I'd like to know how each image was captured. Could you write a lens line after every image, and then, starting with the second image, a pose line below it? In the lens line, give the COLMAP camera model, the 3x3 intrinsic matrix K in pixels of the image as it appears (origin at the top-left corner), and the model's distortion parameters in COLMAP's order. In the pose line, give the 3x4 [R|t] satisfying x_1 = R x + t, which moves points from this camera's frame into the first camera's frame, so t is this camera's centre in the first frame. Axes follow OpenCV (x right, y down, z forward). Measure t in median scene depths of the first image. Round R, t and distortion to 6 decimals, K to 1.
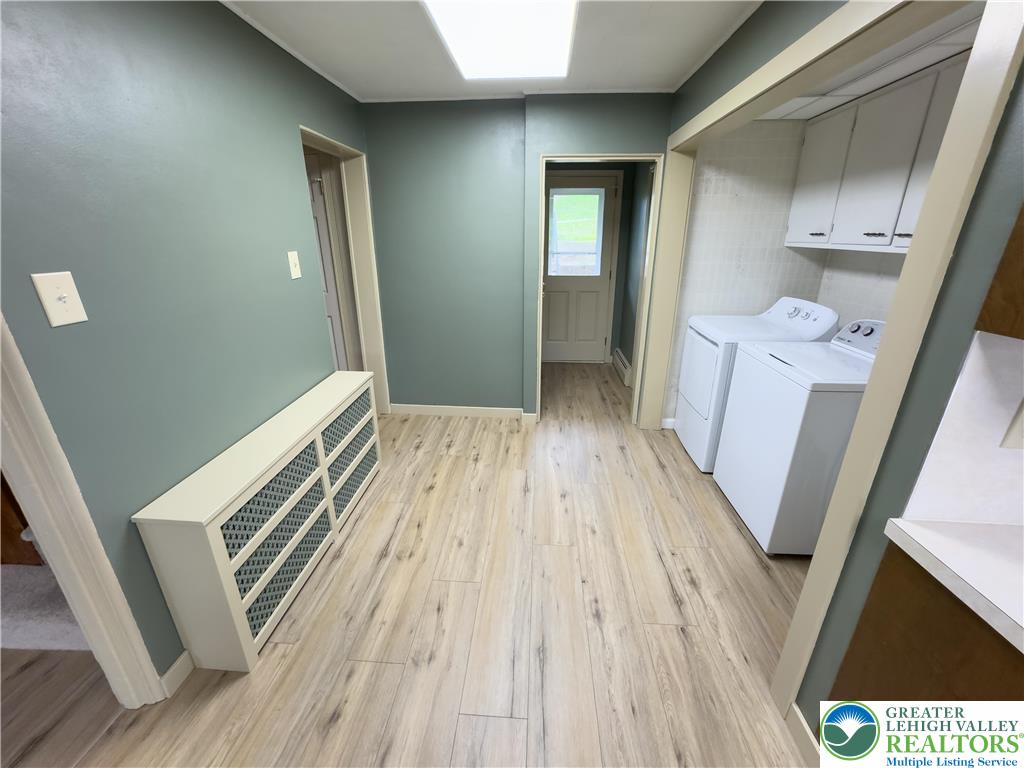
lens RADIAL K [[415.8, 0, 516.1], [0, 415.8, 388.8], [0, 0, 1]] dist [-0.010298, 0.001628]
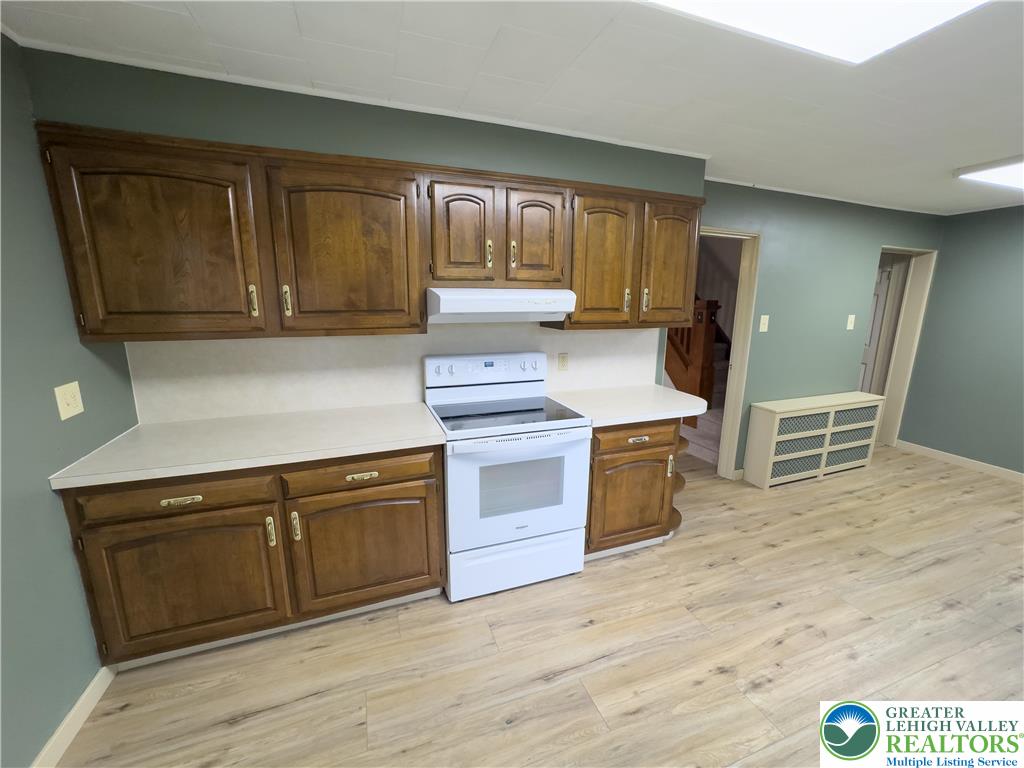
lens RADIAL K [[415.8, 0, 507.5], [0, 415.8, 385.6], [0, 0, 1]] dist [-0.010298, 0.001628]
pose [[0.403568, 0.188189, -0.895387, 0.453395], [-0.326059, 0.943949, 0.051435, 0.312689], [0.854879, 0.271191, 0.442309, -0.867069]]
